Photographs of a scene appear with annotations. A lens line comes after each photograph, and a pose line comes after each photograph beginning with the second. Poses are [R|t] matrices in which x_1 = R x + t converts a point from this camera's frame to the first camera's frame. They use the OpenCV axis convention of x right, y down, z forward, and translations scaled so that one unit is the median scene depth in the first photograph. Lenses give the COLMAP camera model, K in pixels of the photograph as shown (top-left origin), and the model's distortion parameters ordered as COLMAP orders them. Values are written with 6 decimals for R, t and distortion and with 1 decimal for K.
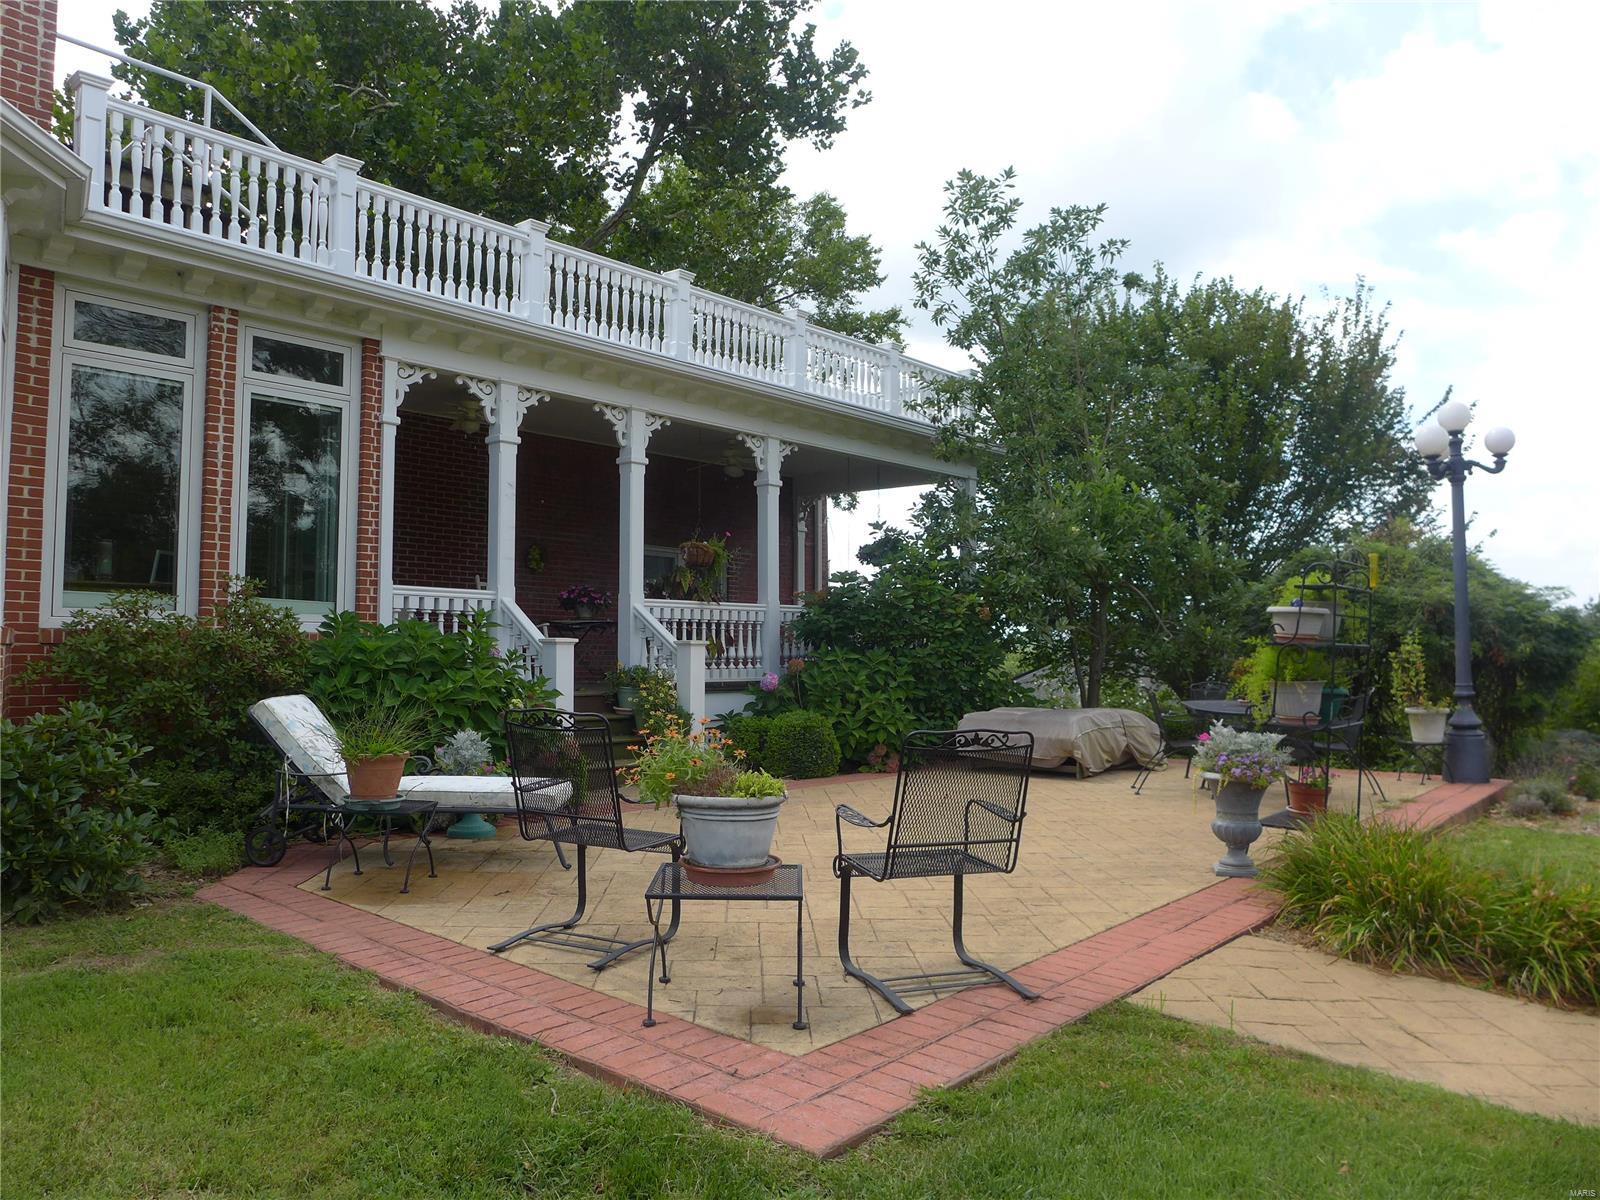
lens RADIAL K [[1168.1, 0, 797.3], [0, 1168.1, 595.2], [0, 0, 1]] dist [-0.056665, 0.031557]
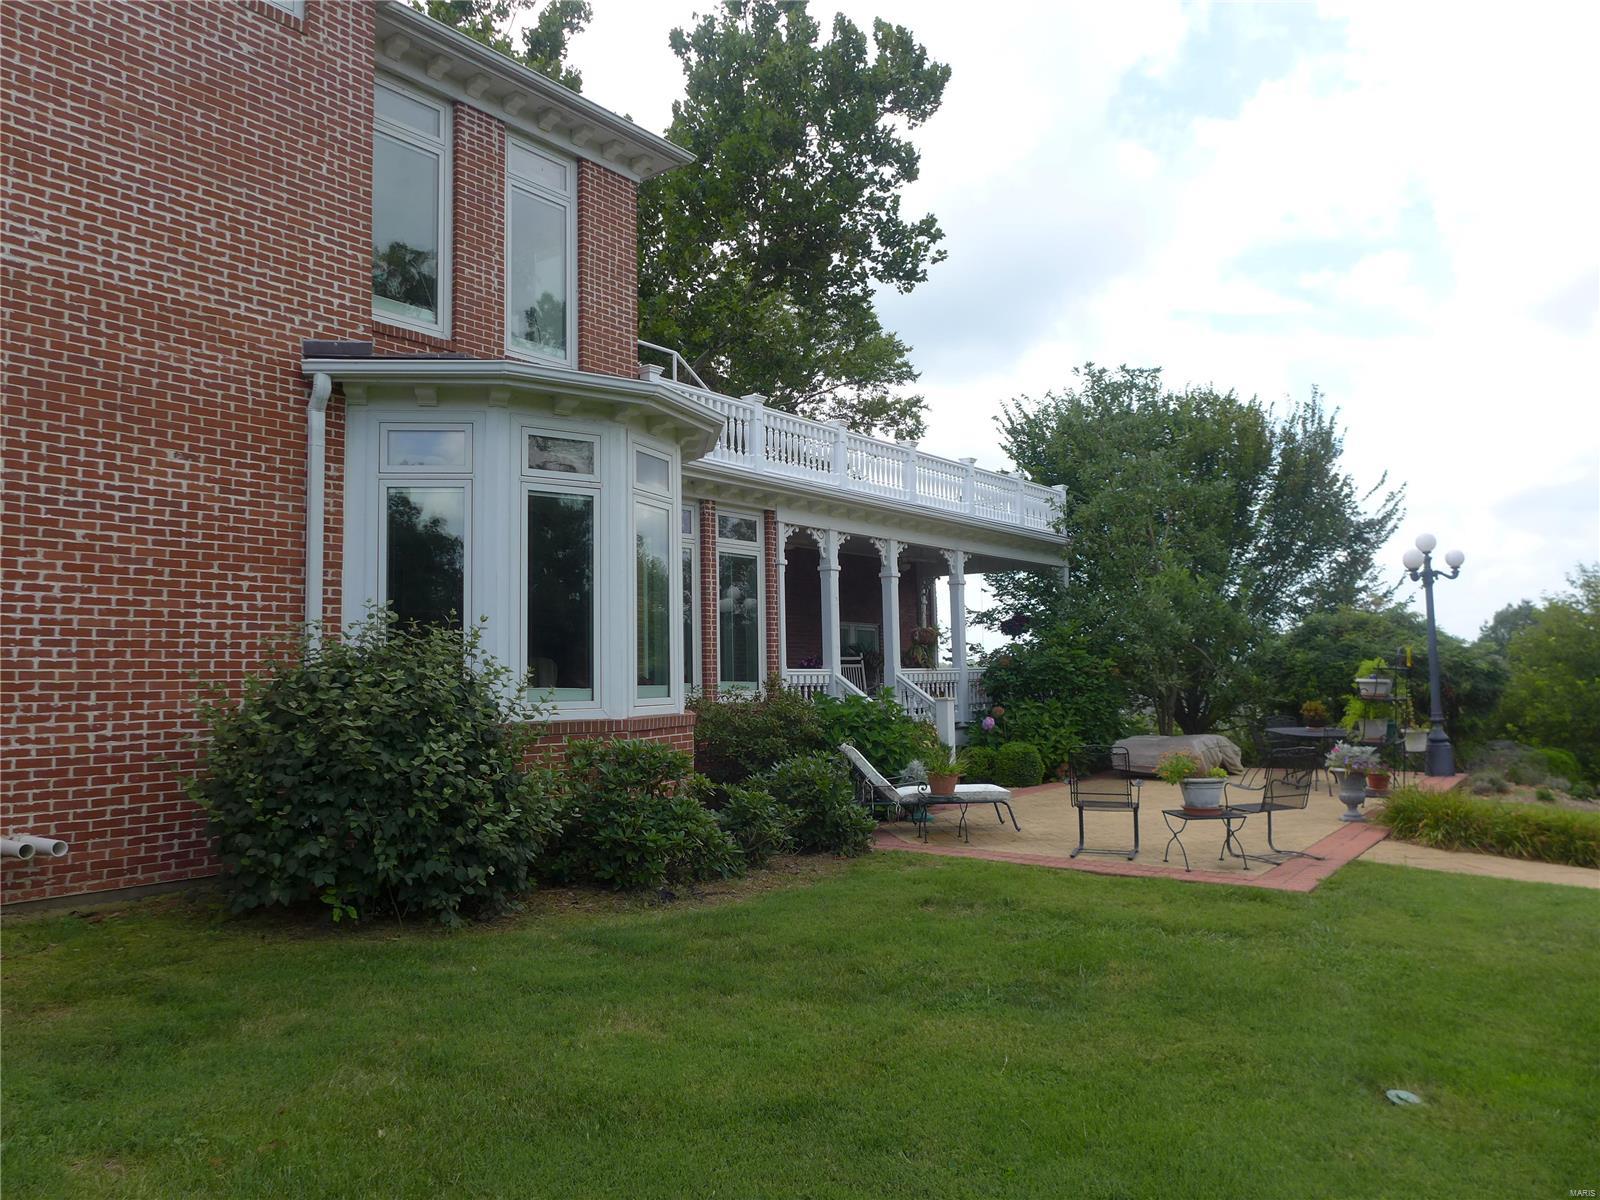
lens RADIAL K [[1168.1, 0, 804.0], [0, 1168.1, 596.0], [0, 0, 1]] dist [-0.056665, 0.031557]
pose [[0.997021, -0.016439, 0.075355, -0.386692], [0.018281, 0.999549, -0.023818, -0.059552], [-0.074930, 0.025124, 0.996872, -0.491893]]
